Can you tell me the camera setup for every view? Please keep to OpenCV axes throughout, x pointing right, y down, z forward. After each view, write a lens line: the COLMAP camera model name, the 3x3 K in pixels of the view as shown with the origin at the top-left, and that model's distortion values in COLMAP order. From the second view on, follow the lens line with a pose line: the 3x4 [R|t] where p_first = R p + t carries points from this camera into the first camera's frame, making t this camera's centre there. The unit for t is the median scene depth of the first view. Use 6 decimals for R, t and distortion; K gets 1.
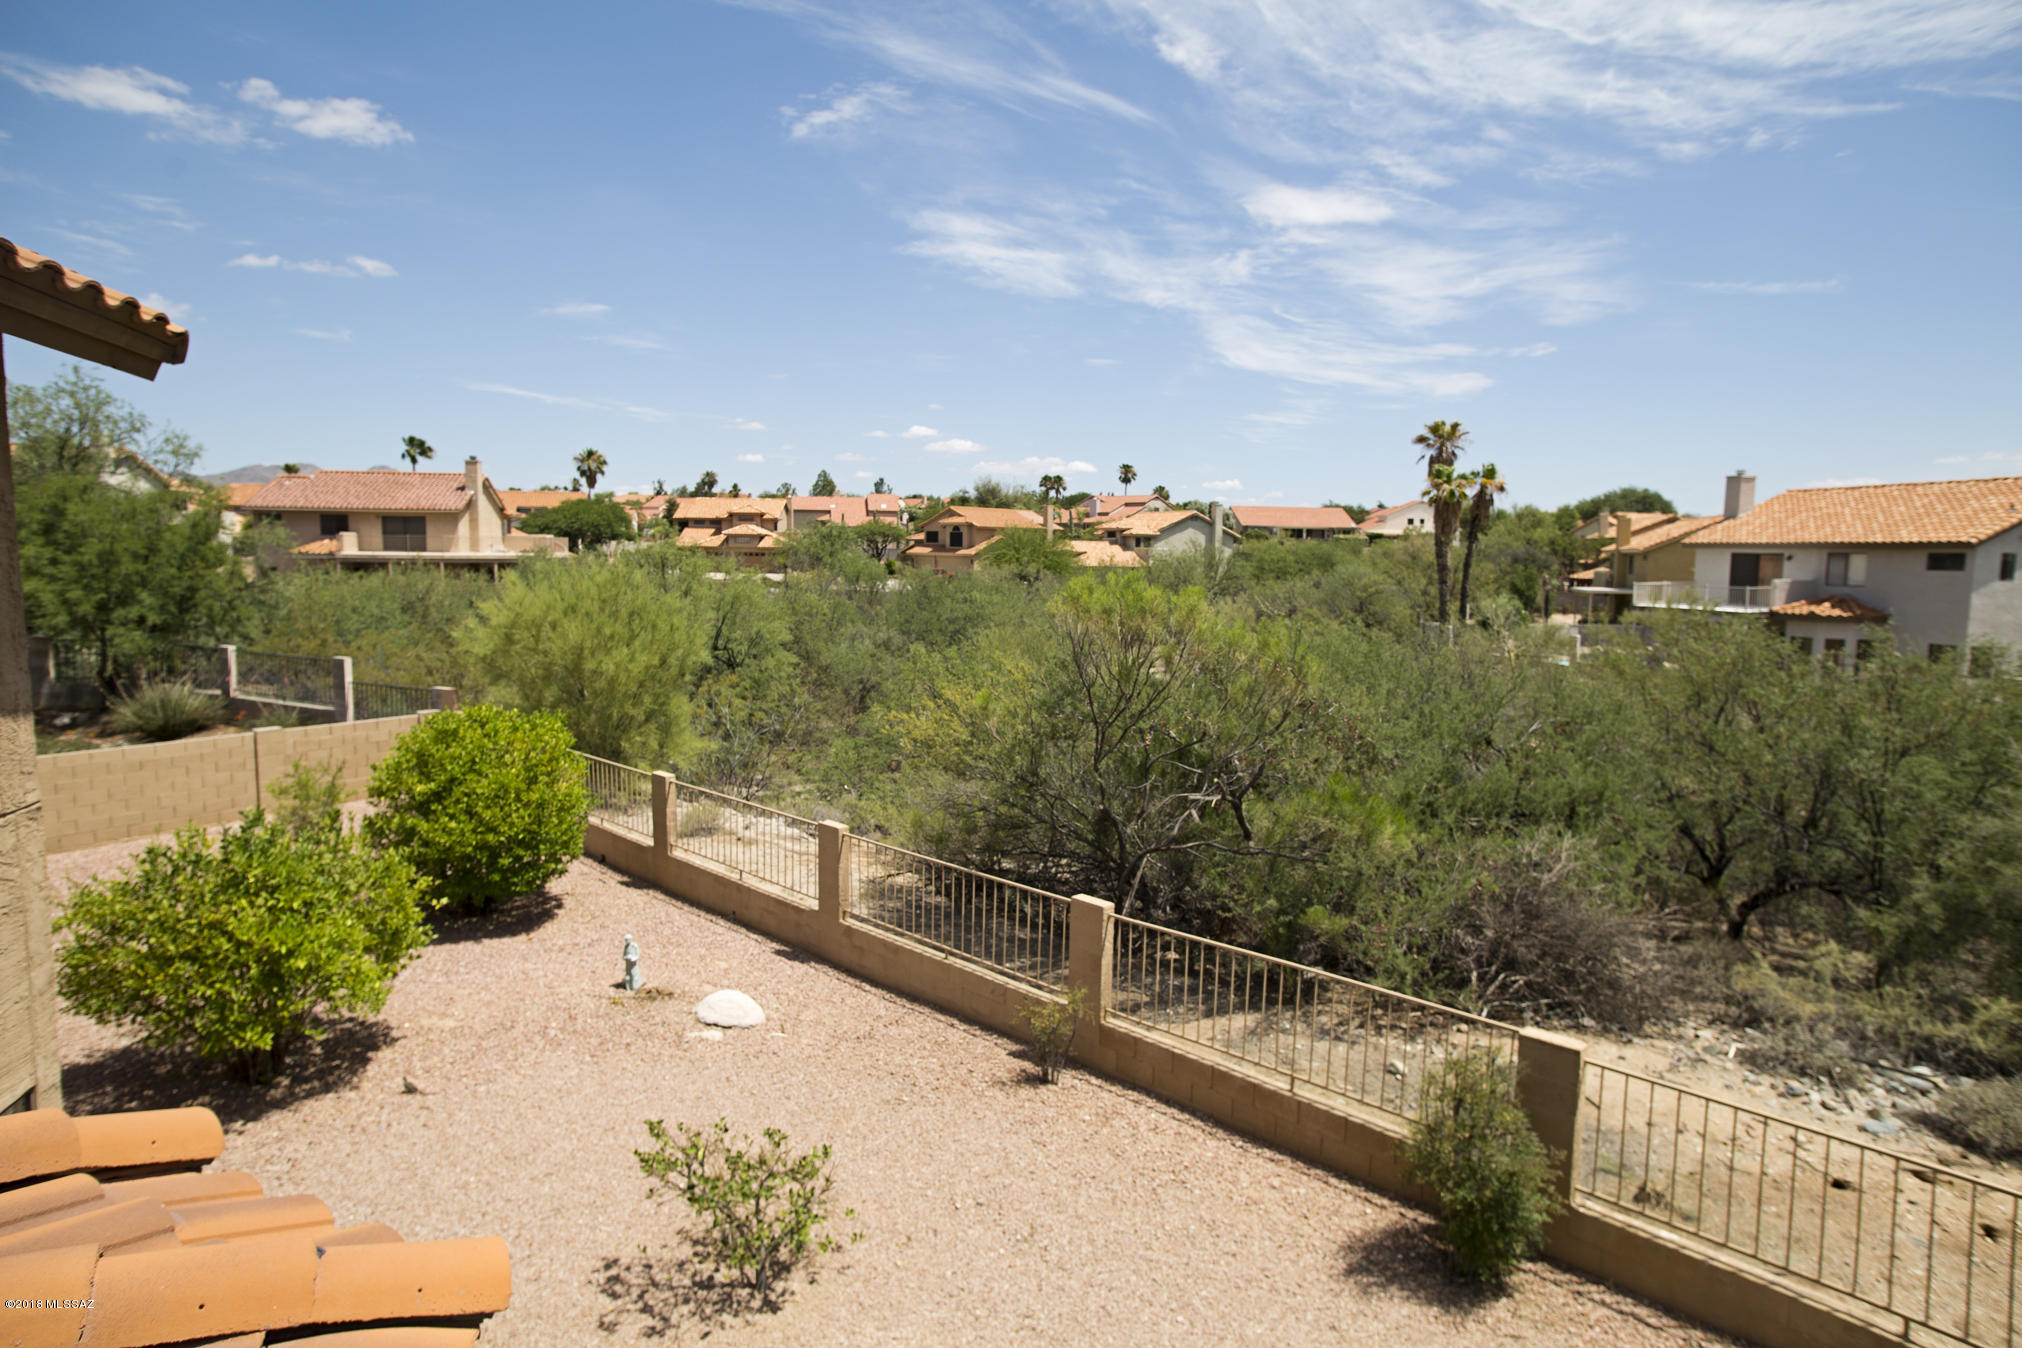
lens RADIAL K [[1158.3, 0, 1019.7], [0, 1158.3, 678.7], [0, 0, 1]] dist [-0.093235, 0.075483]
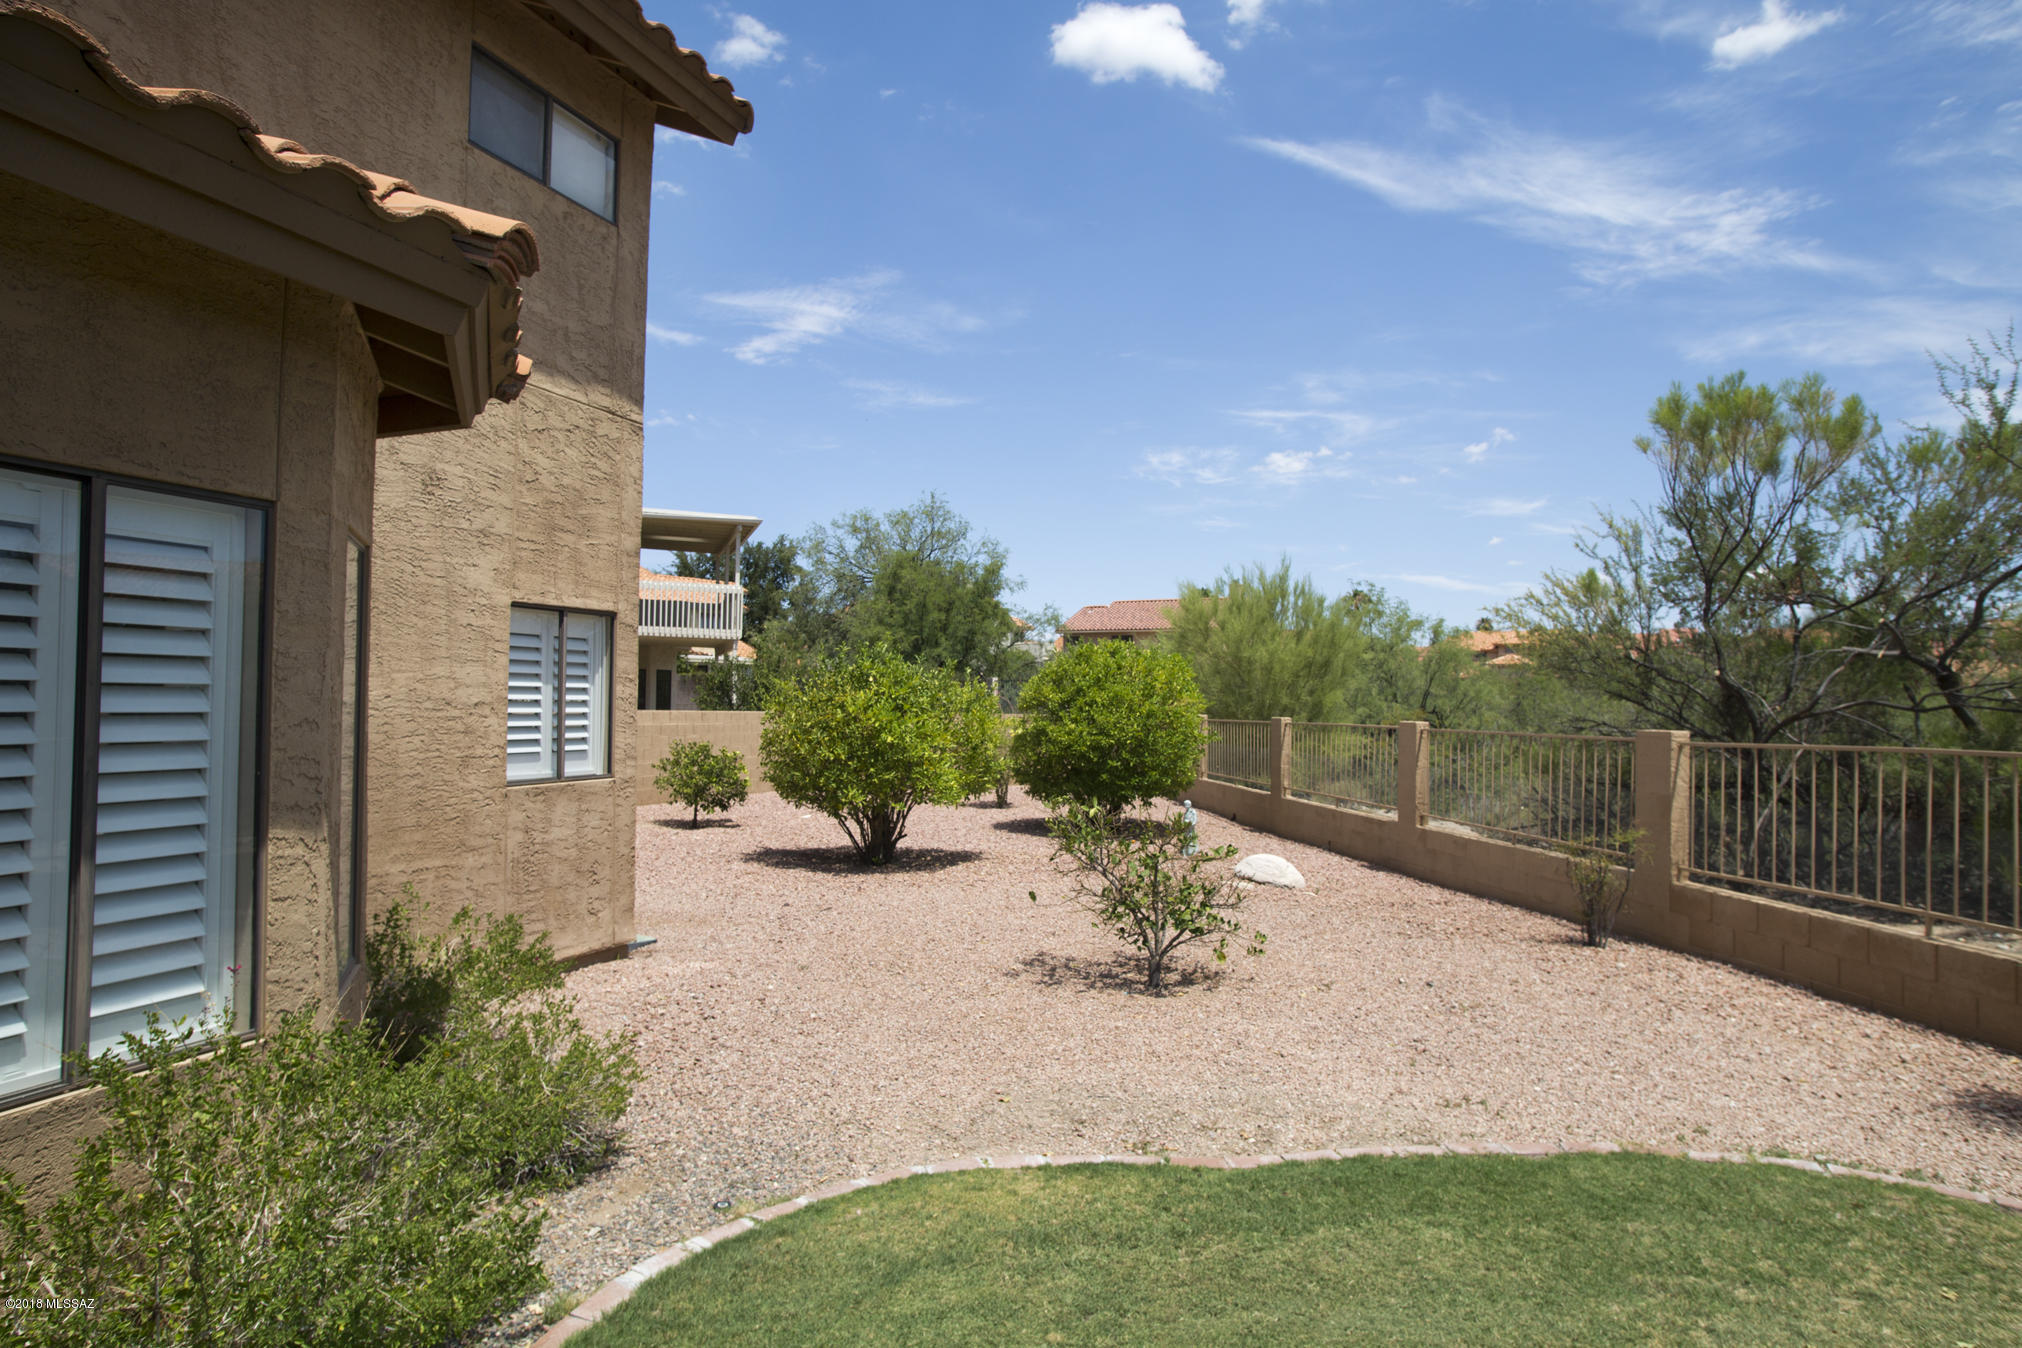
lens RADIAL K [[1158.3, 0, 1019.7], [0, 1158.3, 678.7], [0, 0, 1]] dist [-0.093235, 0.075483]
pose [[0.792241, -0.020949, -0.609849, 0.147195], [-0.064481, 0.990941, -0.117805, 0.214383], [0.606792, 0.132653, 0.783713, 0.074016]]
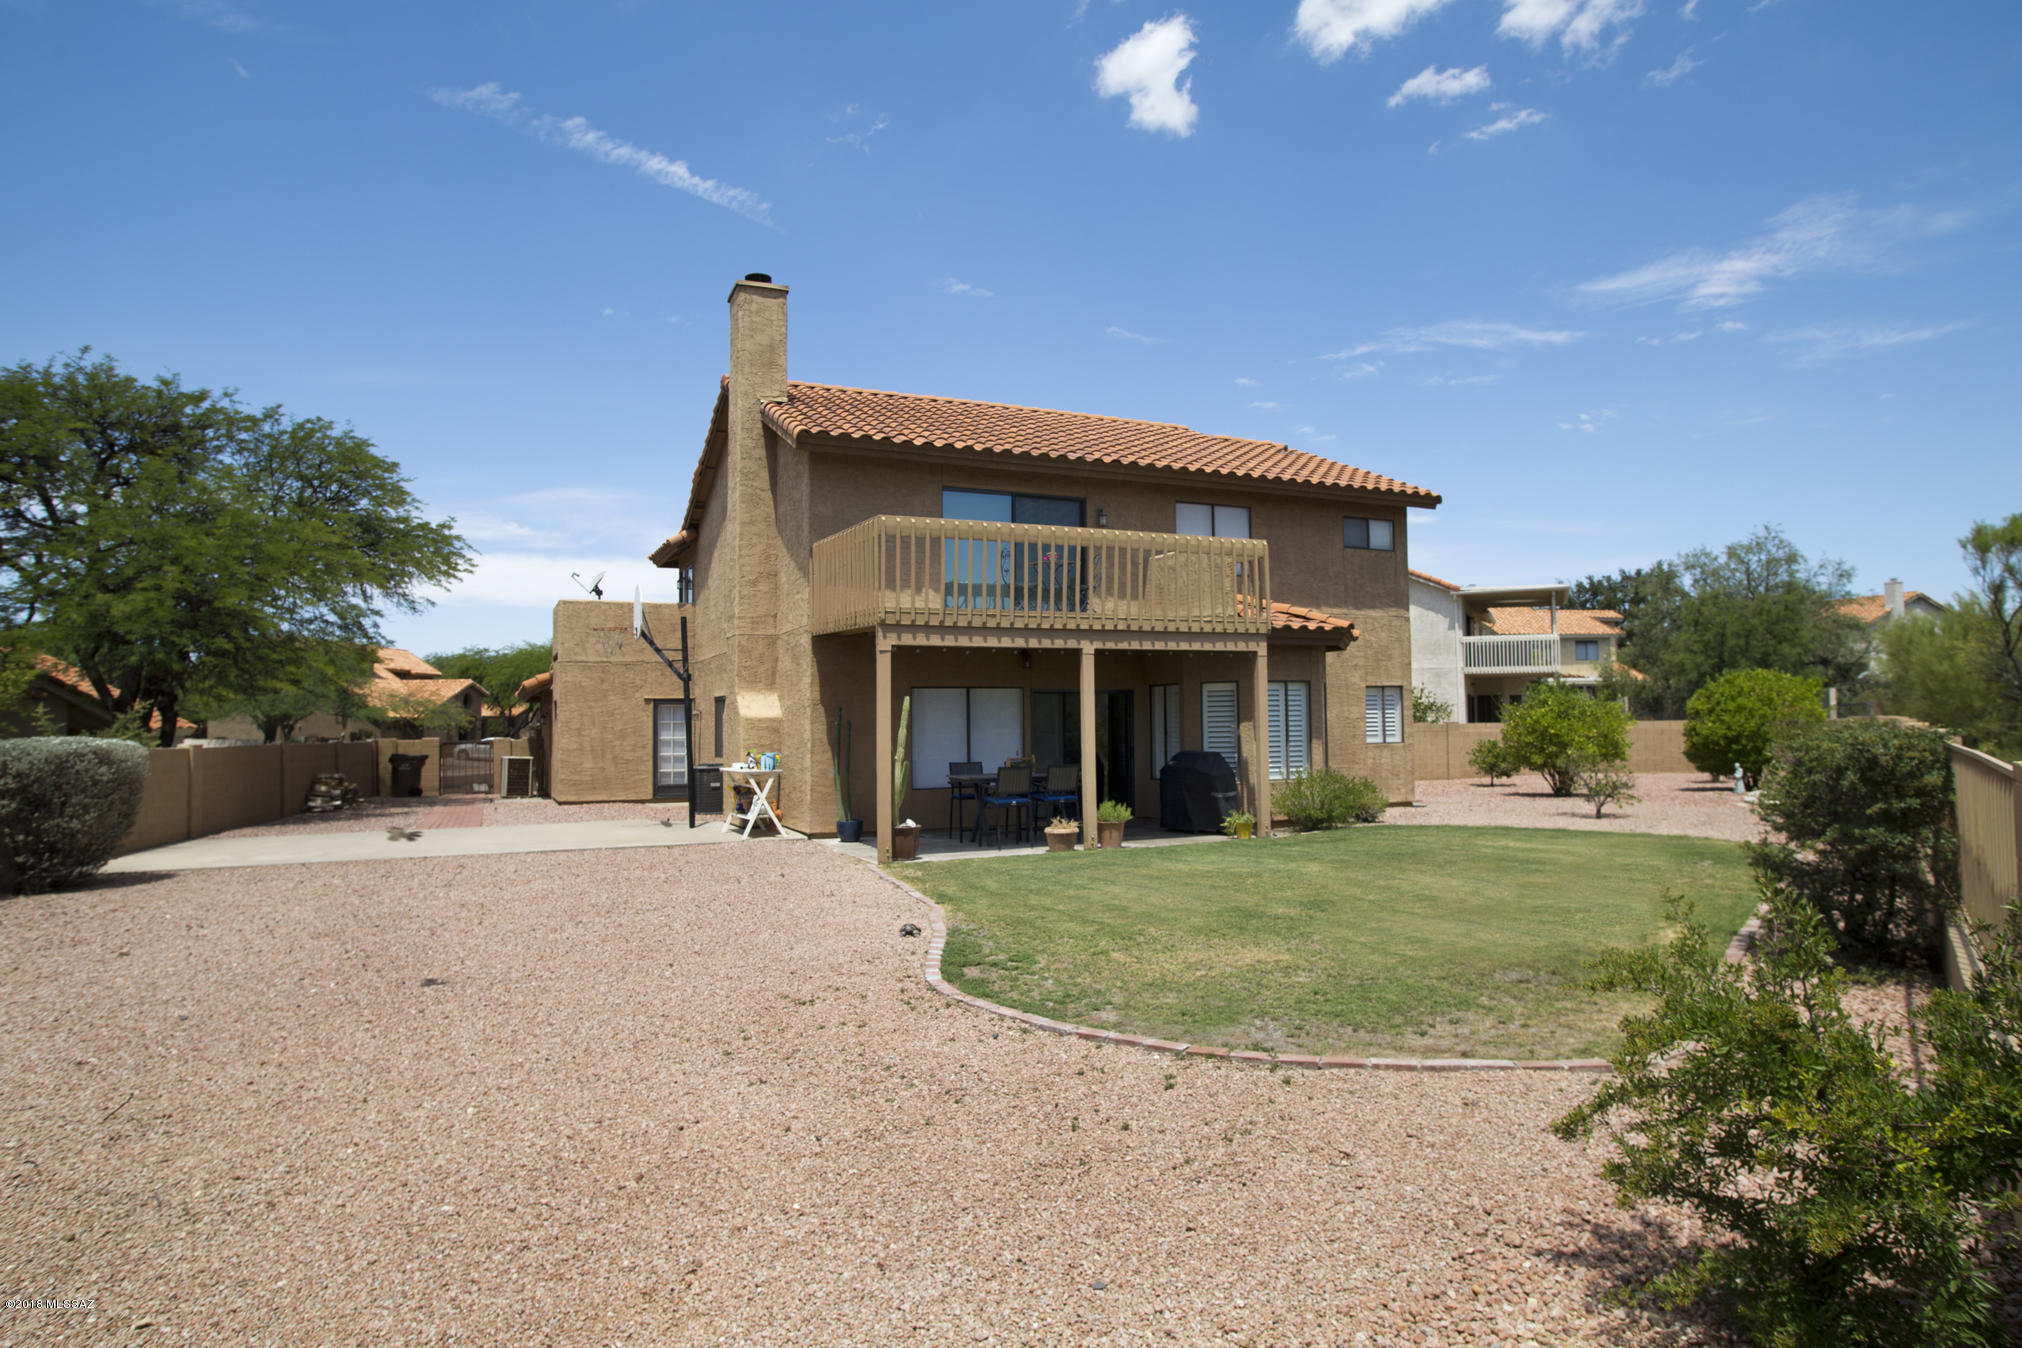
lens RADIAL K [[1158.3, 0, 1019.7], [0, 1158.3, 678.7], [0, 0, 1]] dist [-0.093235, 0.075483]
pose [[0.141366, -0.060275, -0.988121, 1.115620], [-0.090994, 0.993128, -0.073598, 0.283225], [0.985767, 0.100317, 0.134910, -0.338031]]
